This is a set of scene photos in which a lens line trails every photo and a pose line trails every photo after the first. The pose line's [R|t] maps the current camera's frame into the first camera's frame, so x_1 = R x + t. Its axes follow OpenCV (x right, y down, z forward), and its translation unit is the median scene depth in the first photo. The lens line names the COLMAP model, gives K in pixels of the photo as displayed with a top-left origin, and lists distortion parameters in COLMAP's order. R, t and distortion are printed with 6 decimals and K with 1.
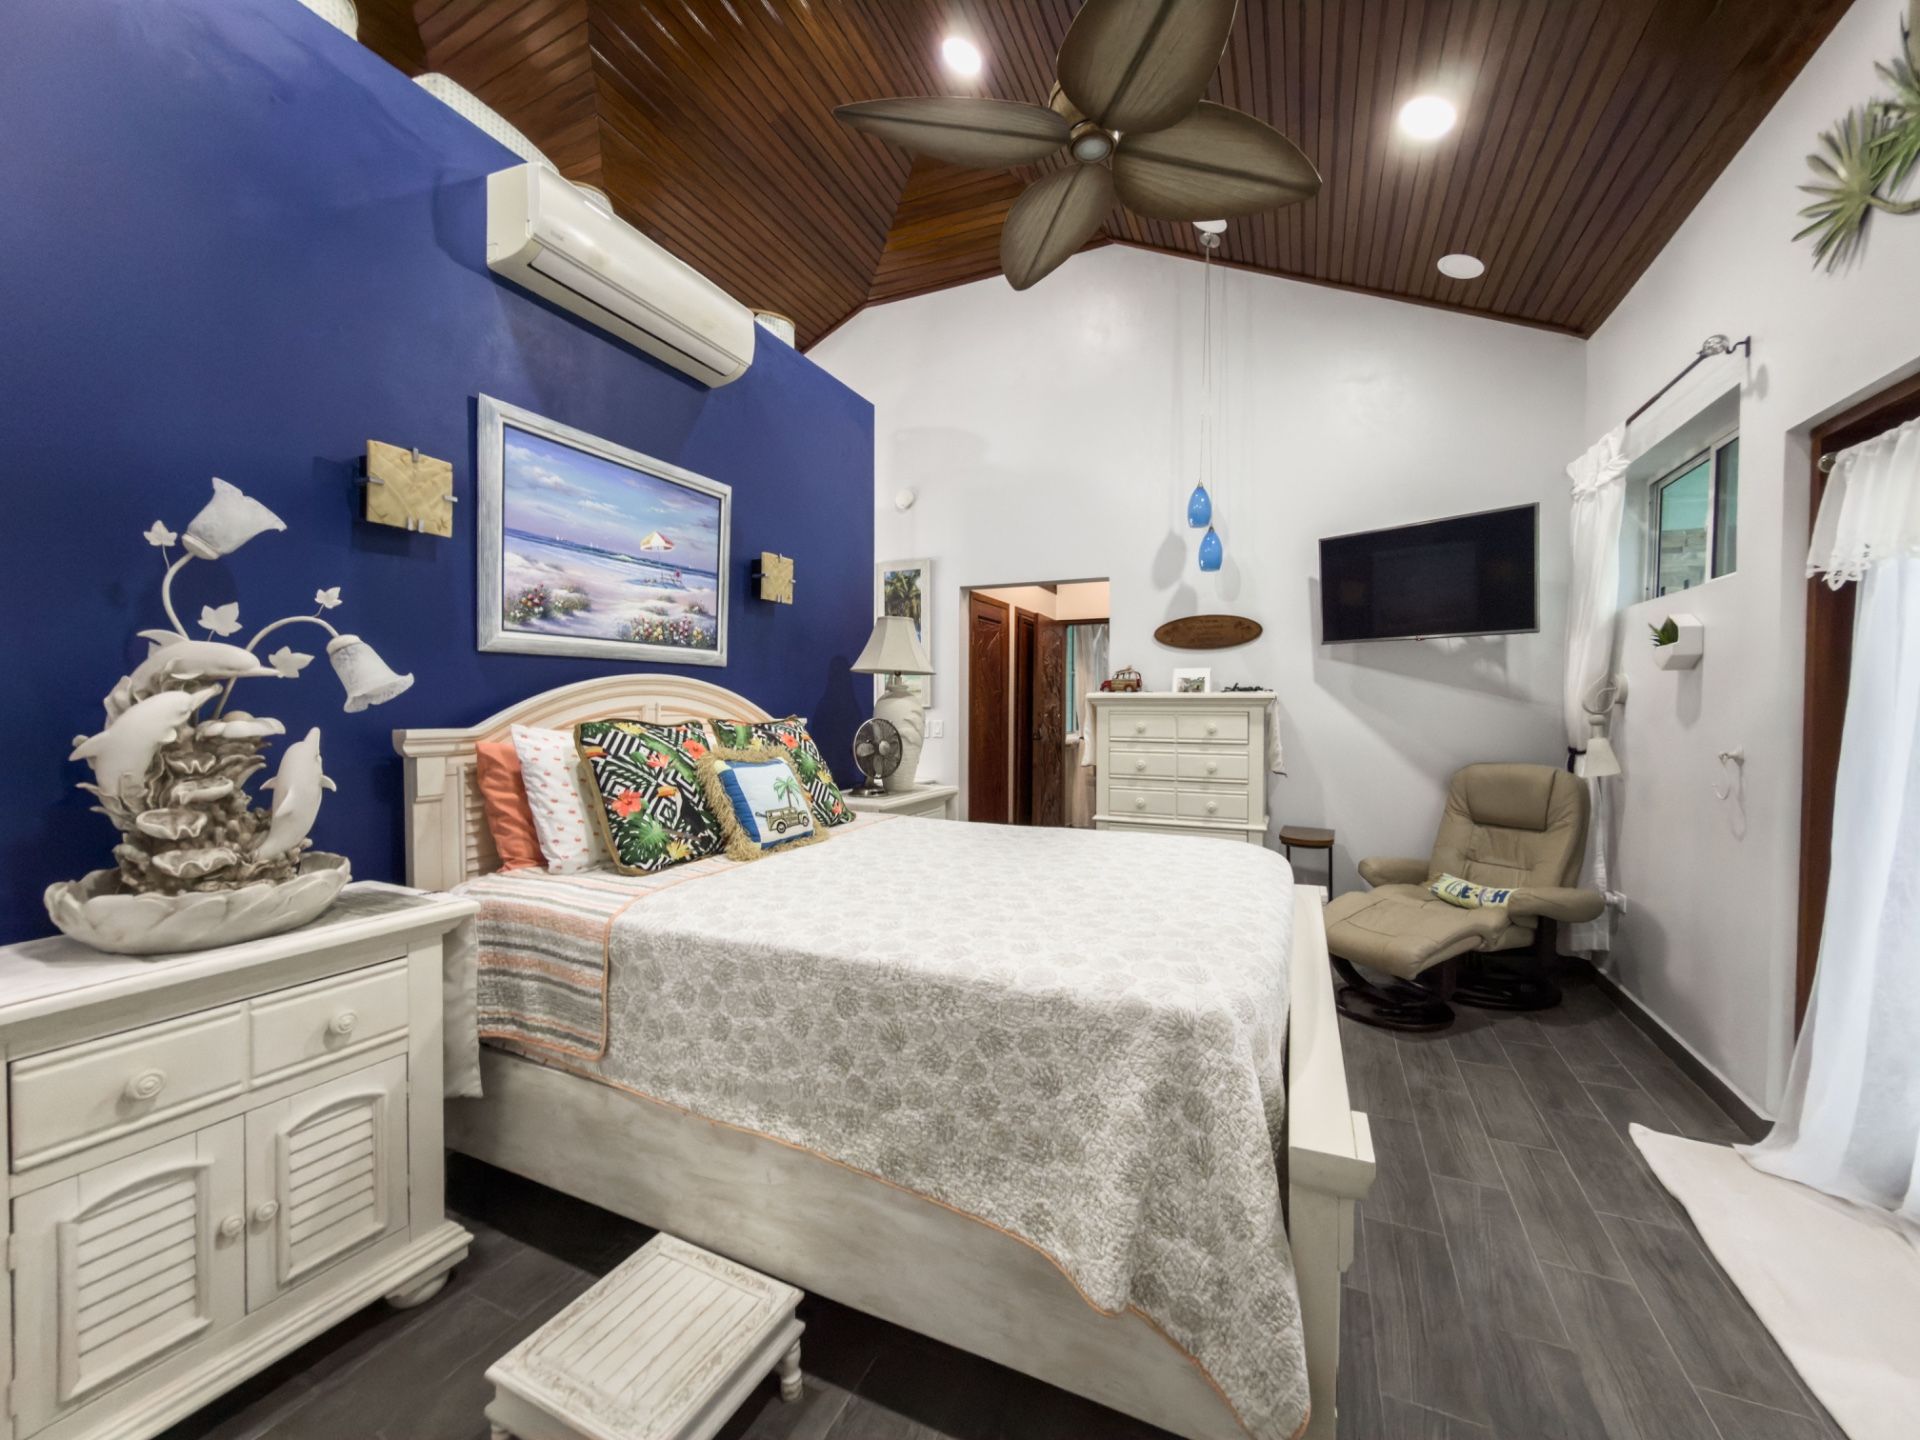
lens RADIAL K [[763.7, 0, 959.9], [0, 763.7, 716.0], [0, 0, 1]] dist [0.001567, -0.000205]
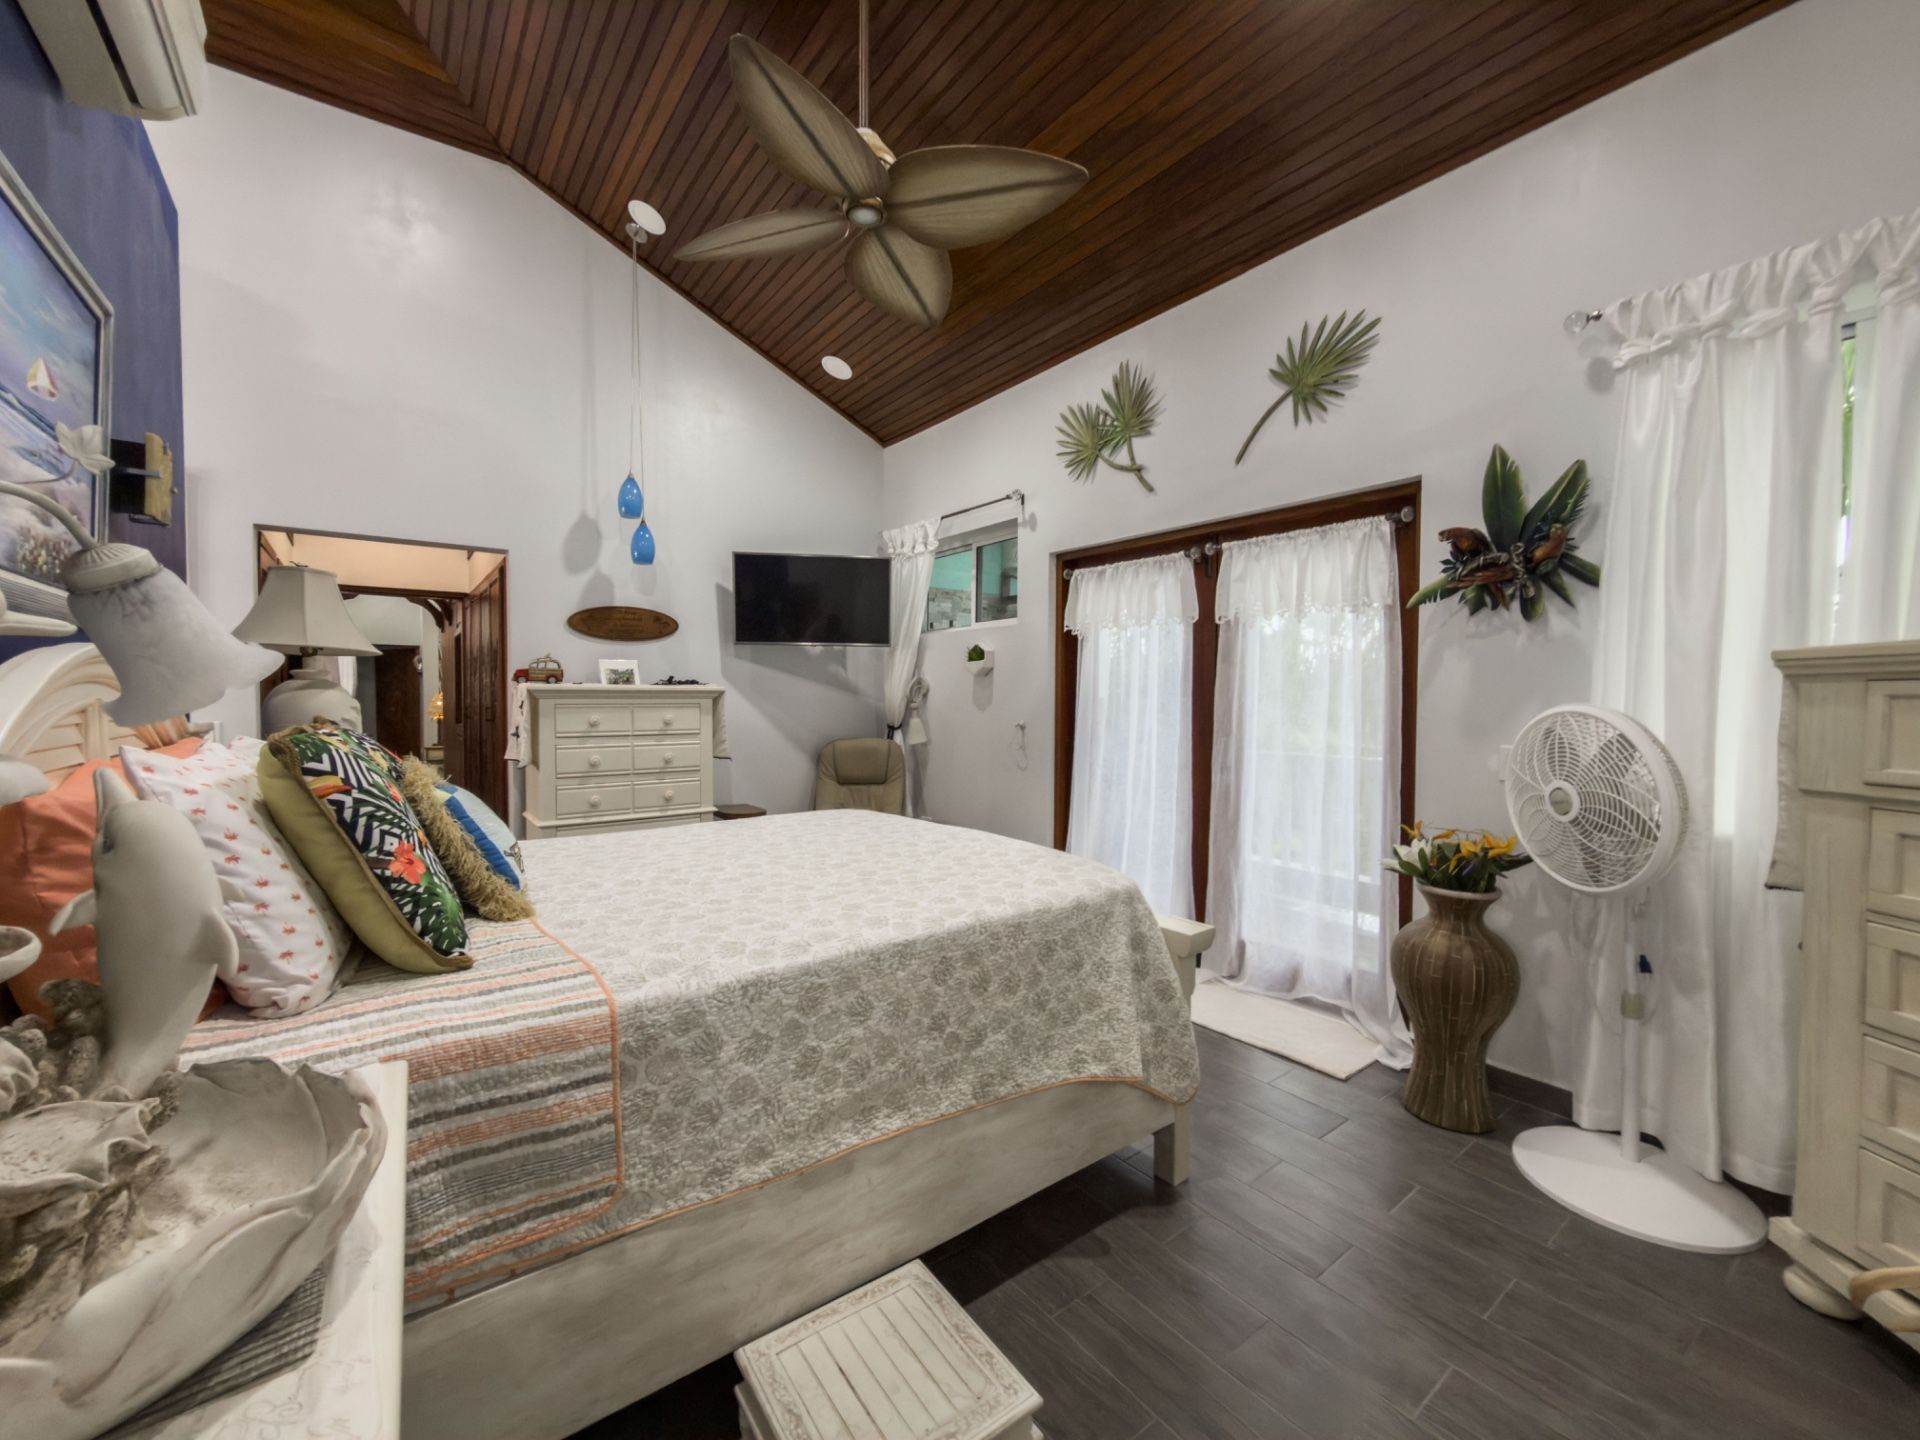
lens RADIAL K [[763.7, 0, 959.3], [0, 763.7, 716.1], [0, 0, 1]] dist [0.001567, -0.000205]
pose [[0.478040, -0.024958, 0.877983, -0.750194], [0.012992, 0.999688, 0.021344, -0.010973], [-0.878242, 0.001204, 0.478215, 0.308665]]
